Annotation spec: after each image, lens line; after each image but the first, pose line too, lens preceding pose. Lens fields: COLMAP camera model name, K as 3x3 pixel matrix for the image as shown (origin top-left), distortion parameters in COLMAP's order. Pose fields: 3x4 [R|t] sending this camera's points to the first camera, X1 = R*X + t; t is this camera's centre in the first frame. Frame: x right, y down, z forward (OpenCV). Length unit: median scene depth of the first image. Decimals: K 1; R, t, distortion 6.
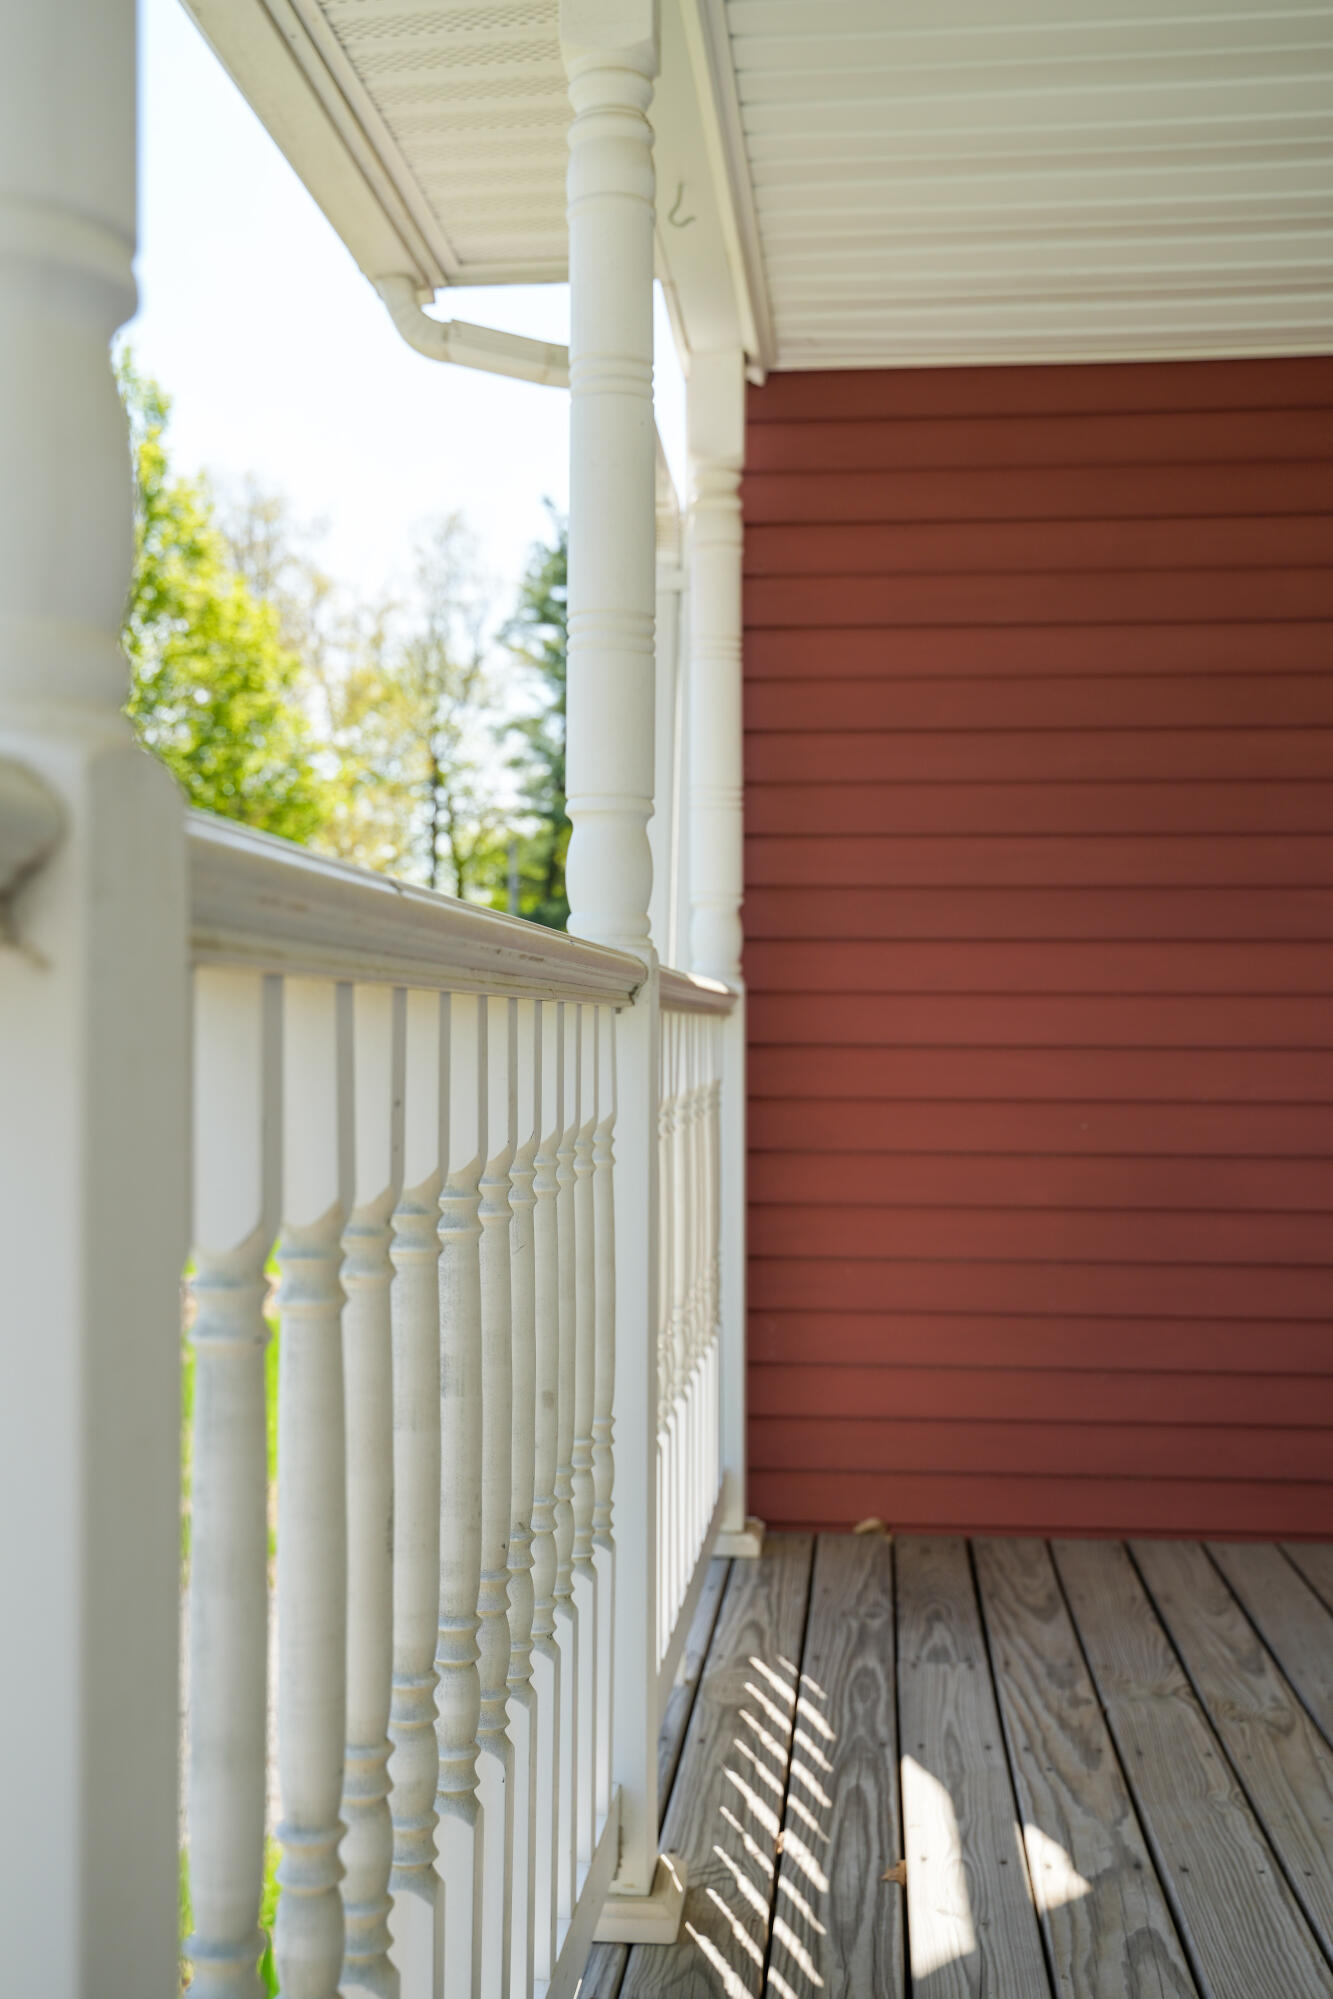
lens RADIAL K [[2162.7, 0, 666.5], [0, 2162.7, 999.5], [0, 0, 1]] dist [-0.014630, -0.005766]
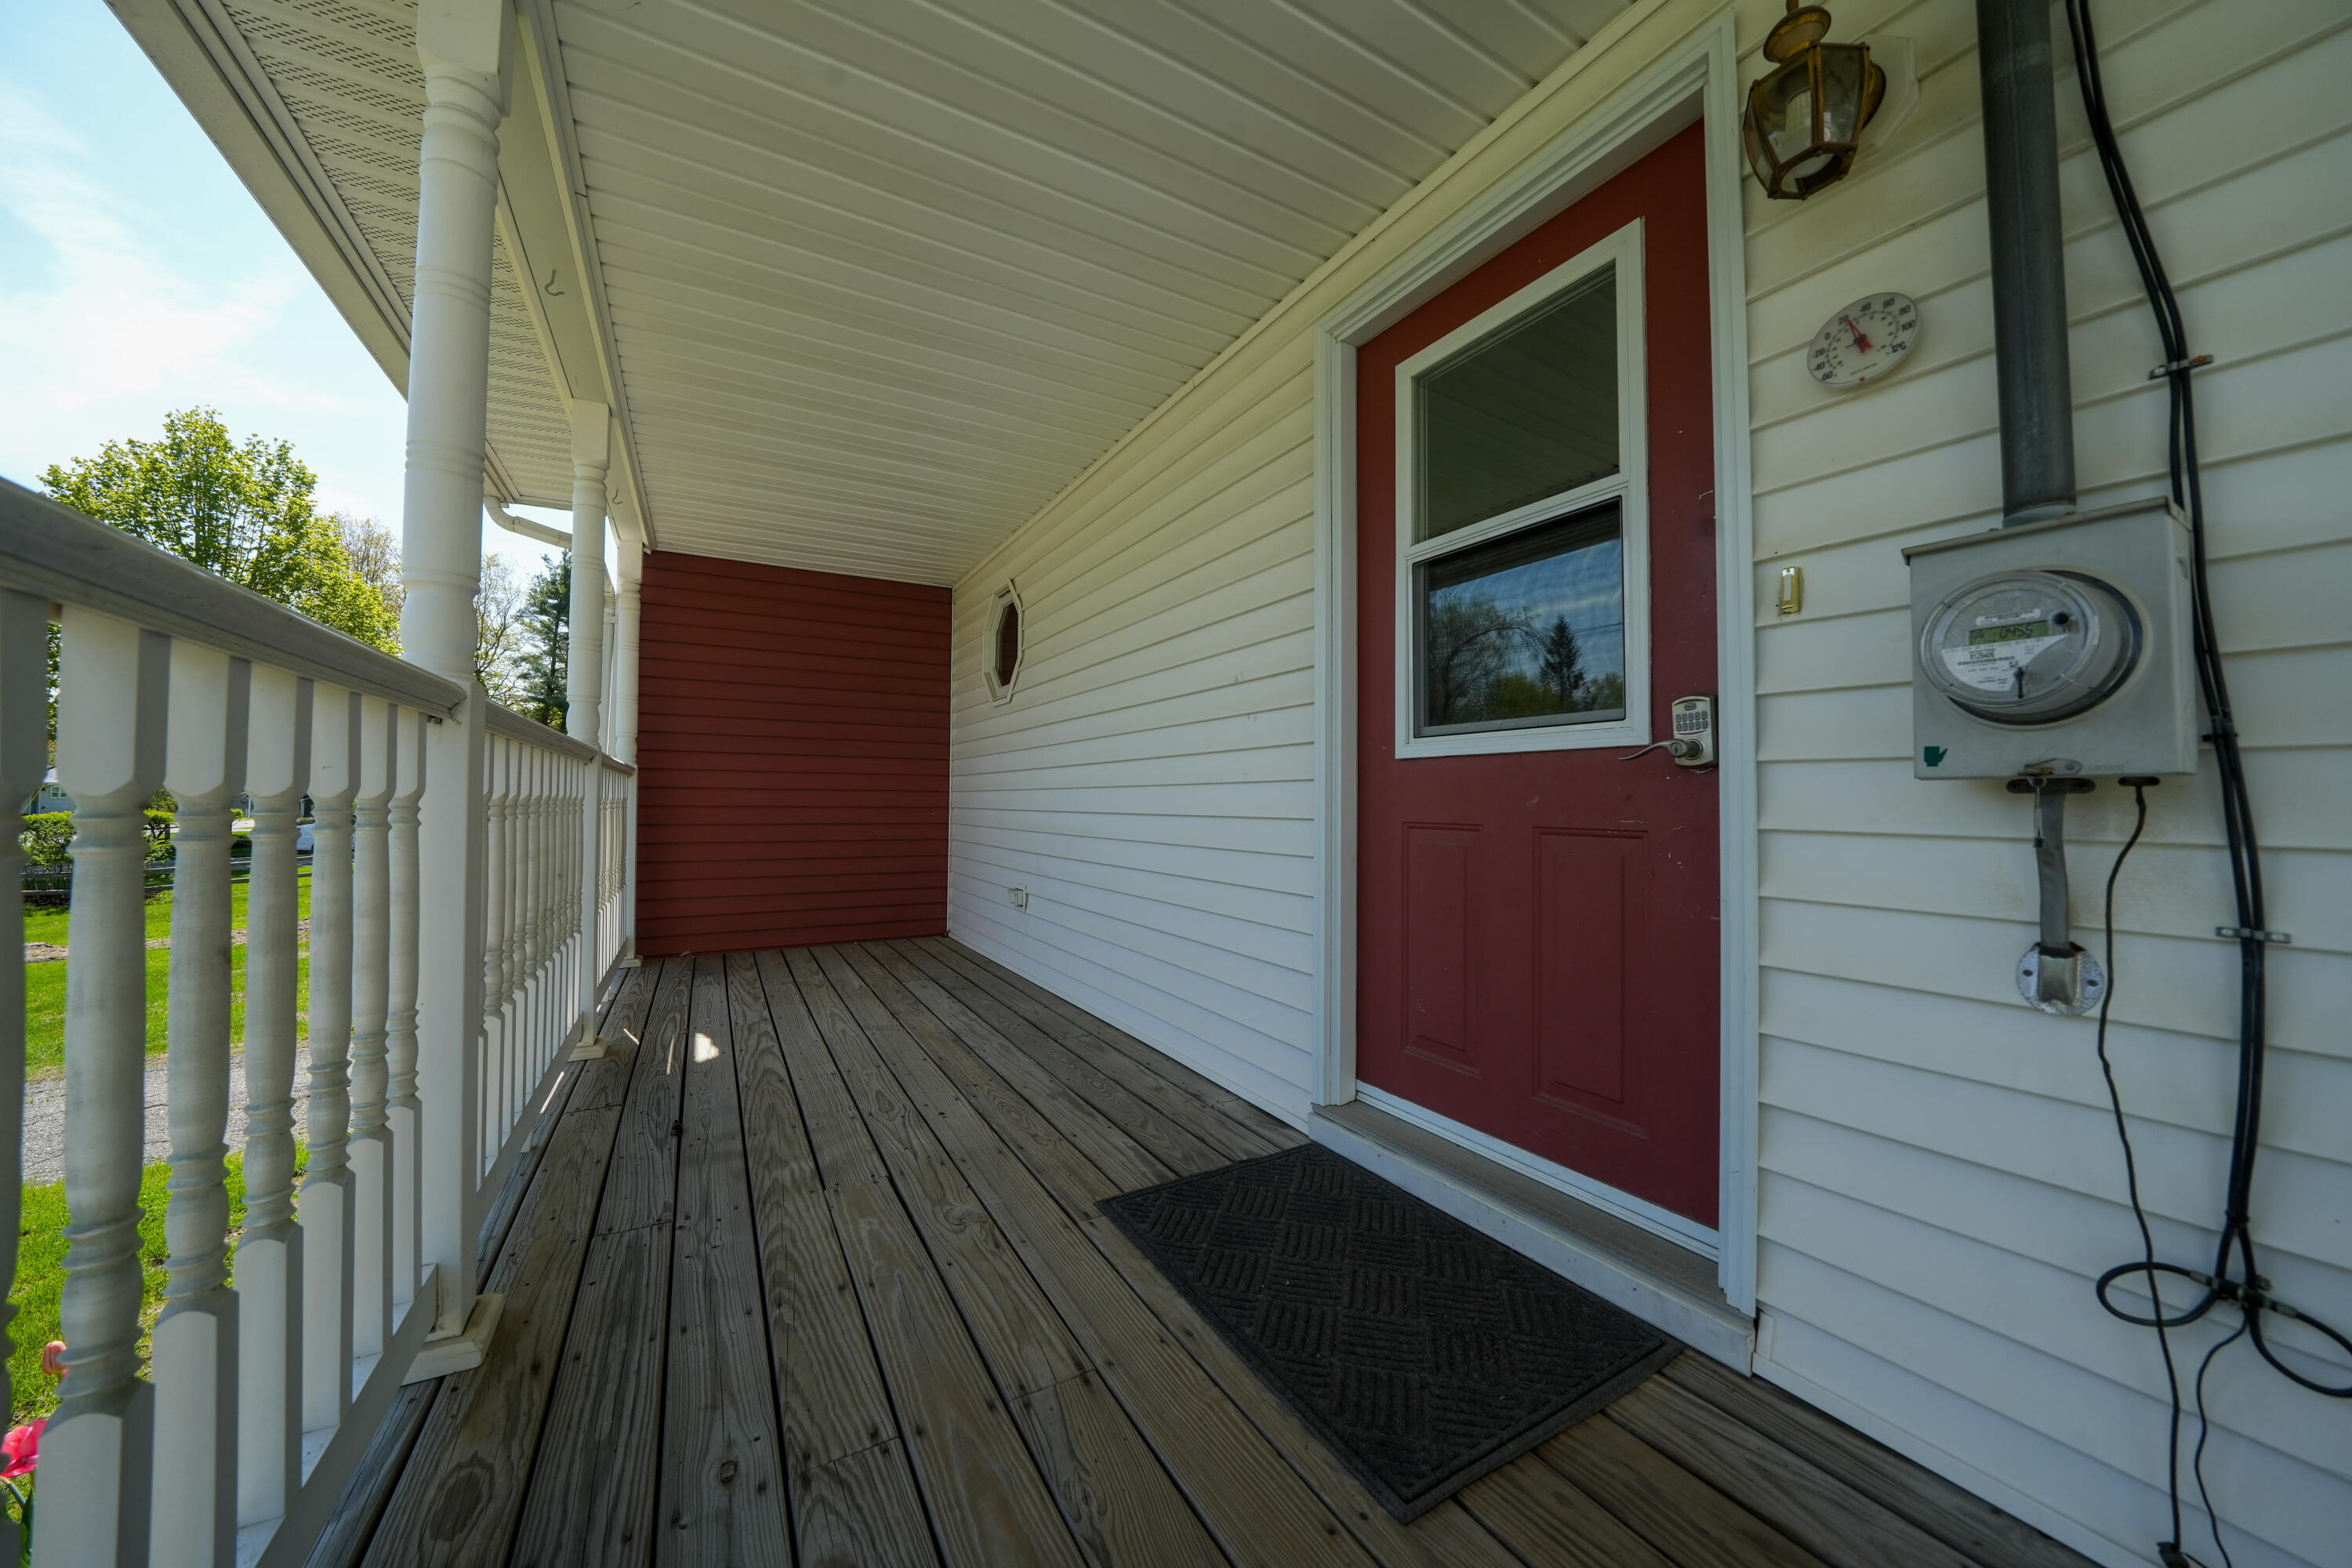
lens RADIAL K [[817.3, 0, 1176.0], [0, 817.3, 784.0], [0, 0, 1]] dist [-0.024331, 0.000256]
pose [[0.816573, 0.014789, 0.577052, 0.001159], [-0.009257, 0.999879, -0.012527, 0.024321], [-0.577168, 0.004887, 0.816611, -0.273214]]
